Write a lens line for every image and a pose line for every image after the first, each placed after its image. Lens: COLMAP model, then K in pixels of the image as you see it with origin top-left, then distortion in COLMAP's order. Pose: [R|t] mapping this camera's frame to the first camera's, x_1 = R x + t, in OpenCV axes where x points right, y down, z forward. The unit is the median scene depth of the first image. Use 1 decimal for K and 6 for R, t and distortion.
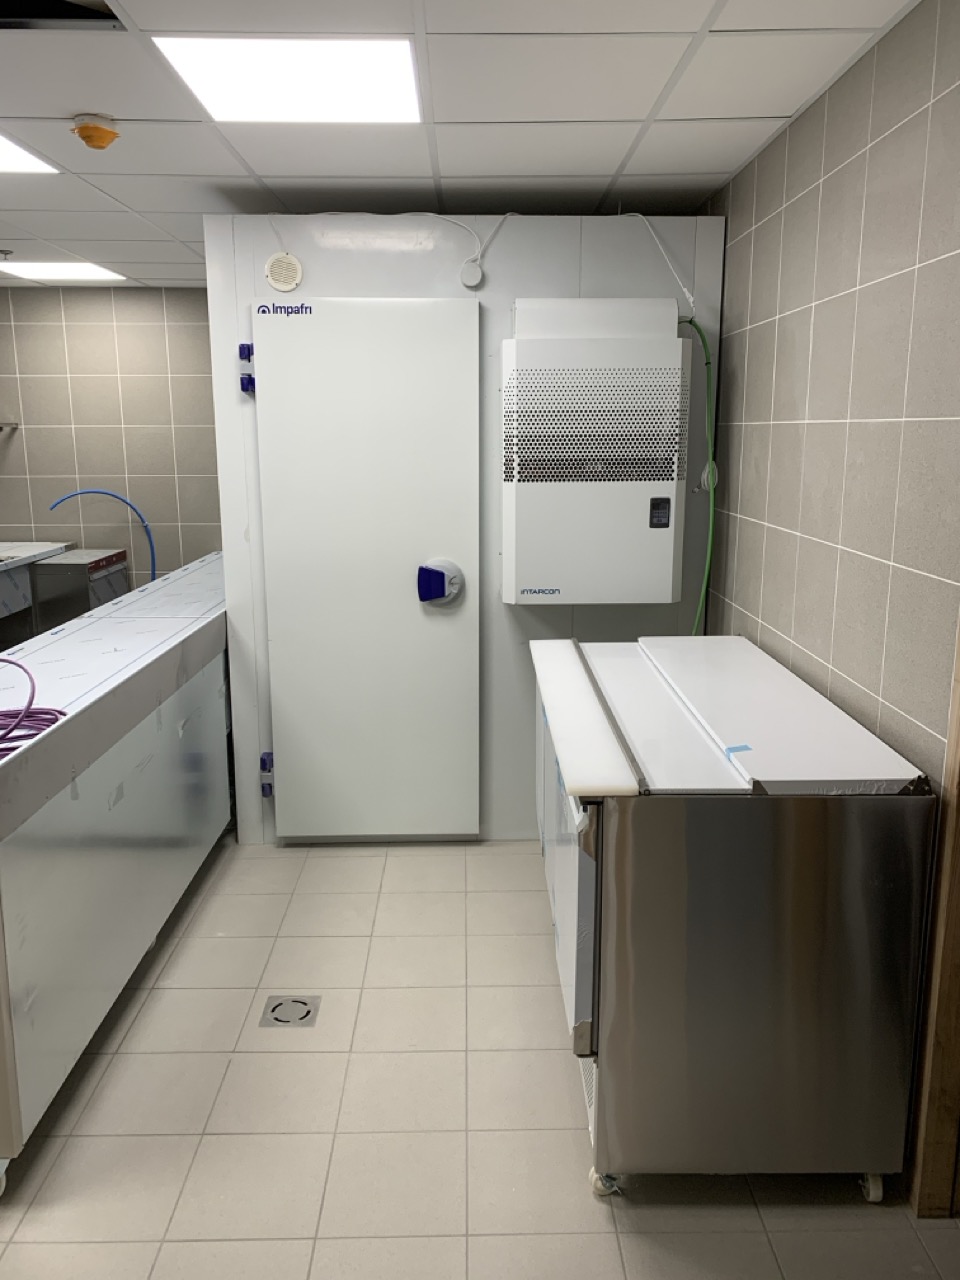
lens RADIAL K [[989.5, 0, 498.8], [0, 989.5, 635.2], [0, 0, 1]] dist [0.031913, -0.031628]
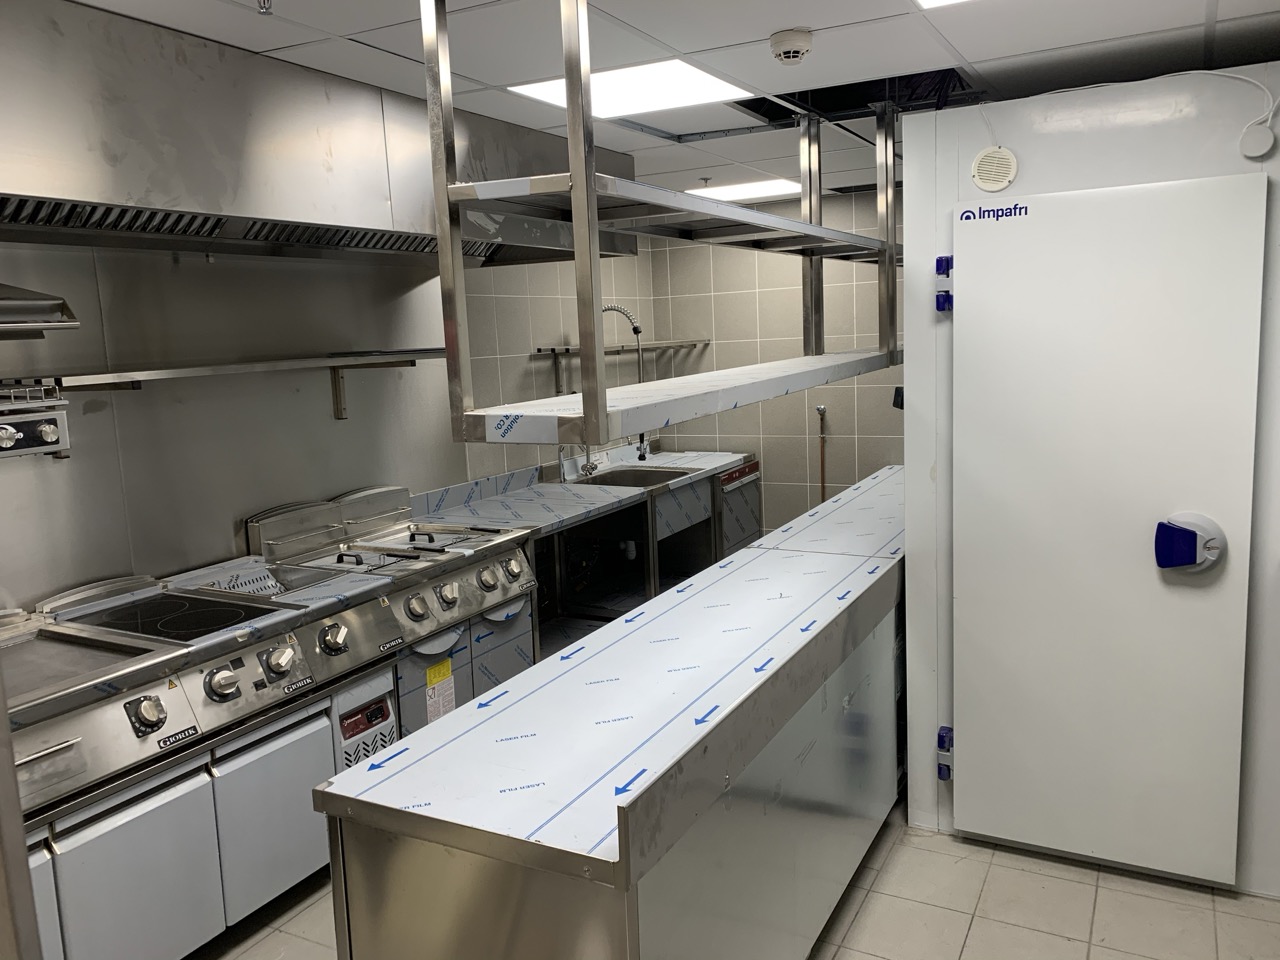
lens RADIAL K [[989.5, 0, 642.4], [0, 989.5, 464.3], [0, 0, 1]] dist [0.031913, -0.031628]
pose [[0.868858, 0.027458, -0.494300, -0.048409], [-0.056709, 0.997409, -0.044274, -0.057168], [0.491803, 0.066499, 0.868163, 0.128080]]
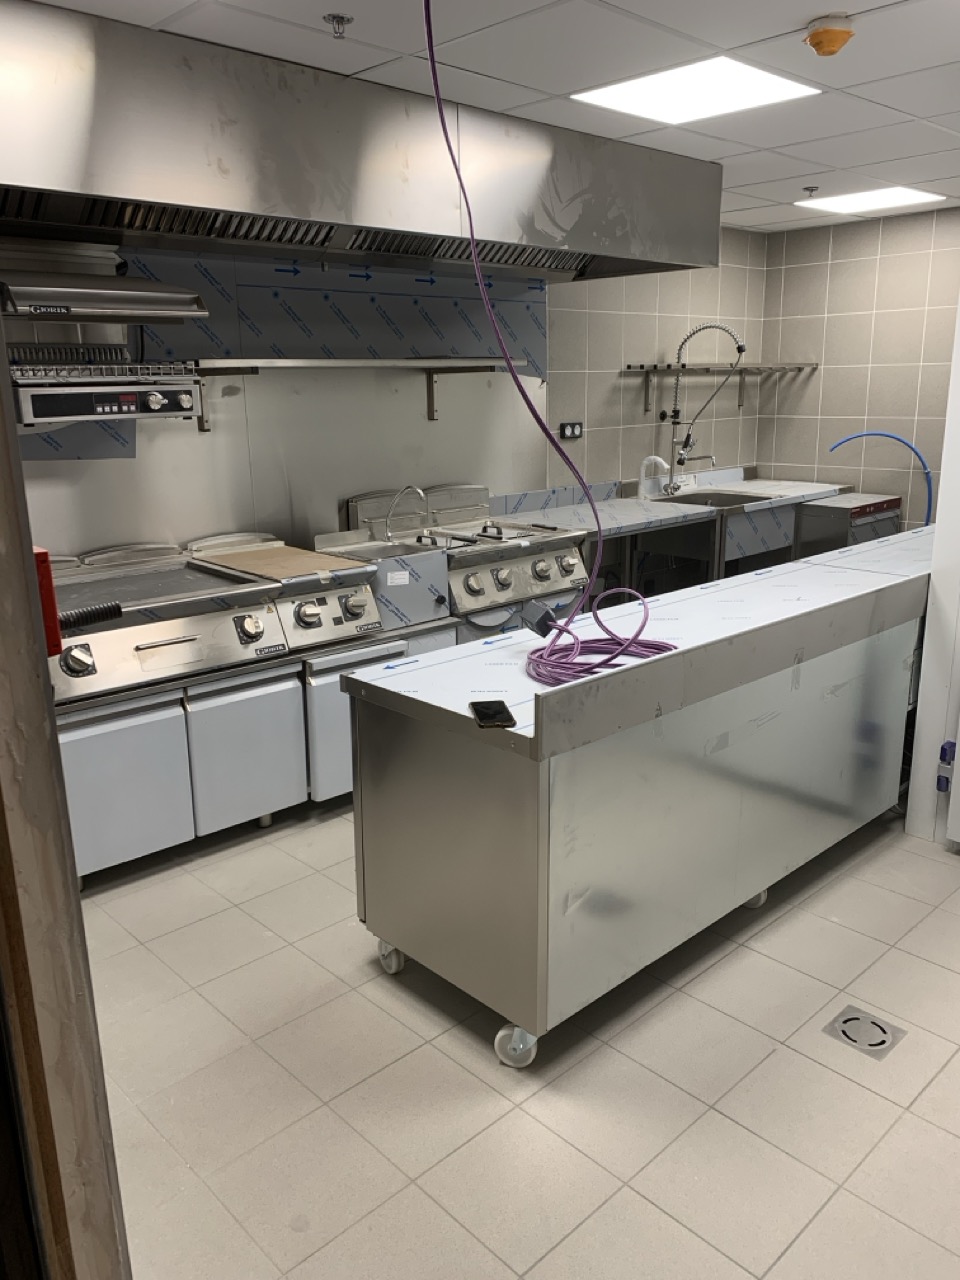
lens RADIAL K [[989.5, 0, 470.1], [0, 989.5, 643.0], [0, 0, 1]] dist [0.031913, -0.031628]
pose [[0.671777, 0.181384, -0.718203, 0.099145], [-0.135298, 0.983292, 0.121781, -0.016763], [0.728292, 0.015362, 0.685094, 0.103227]]
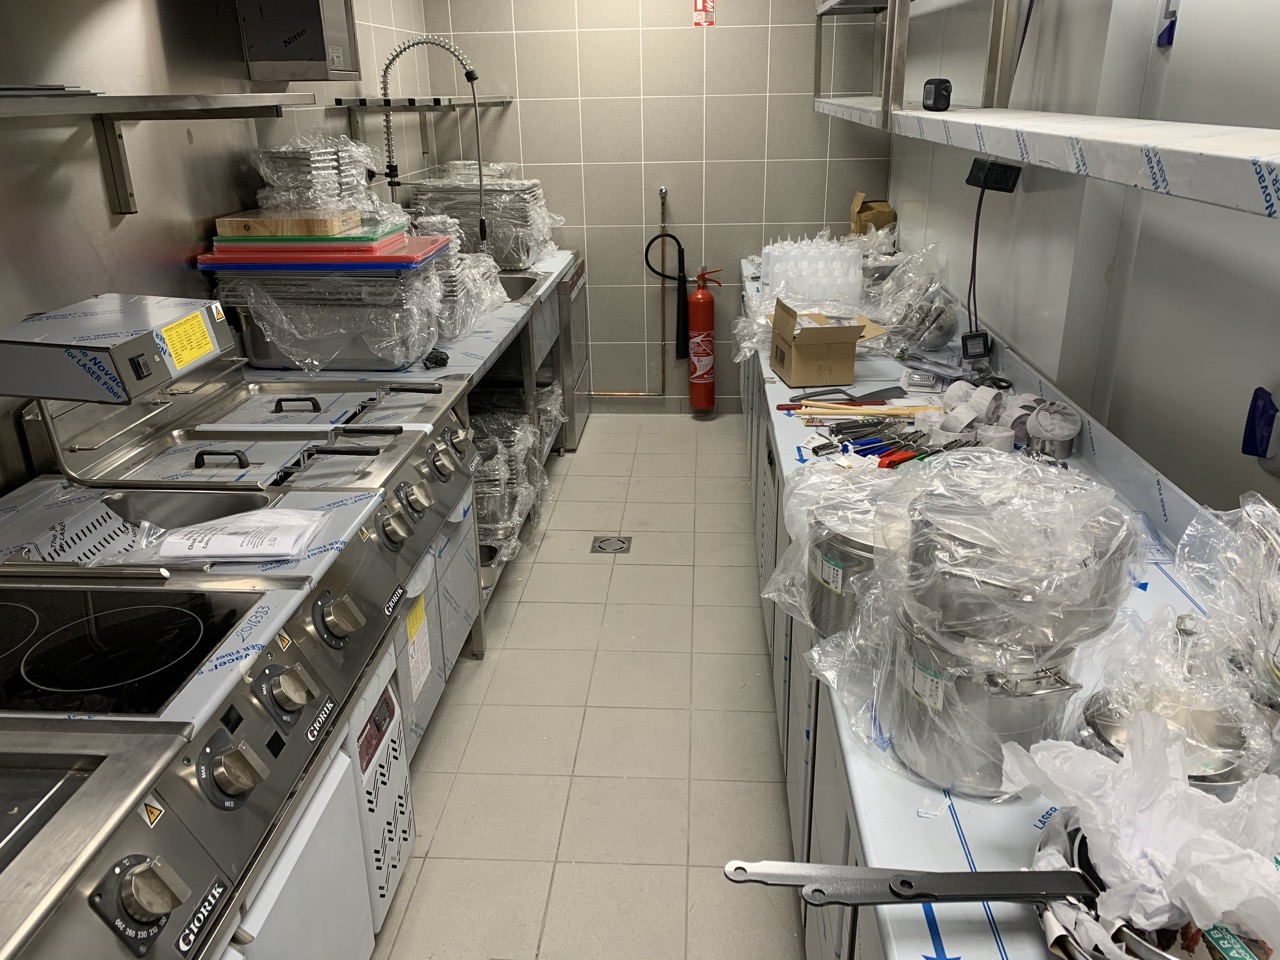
lens RADIAL K [[989.5, 0, 645.0], [0, 989.5, 479.0], [0, 0, 1]] dist [0.031913, -0.031628]
pose [[0.997119, 0.009821, -0.075220, -0.569945], [0.002749, 0.986256, 0.165202, -0.077048], [0.075809, -0.164932, 0.983387, 0.323833]]
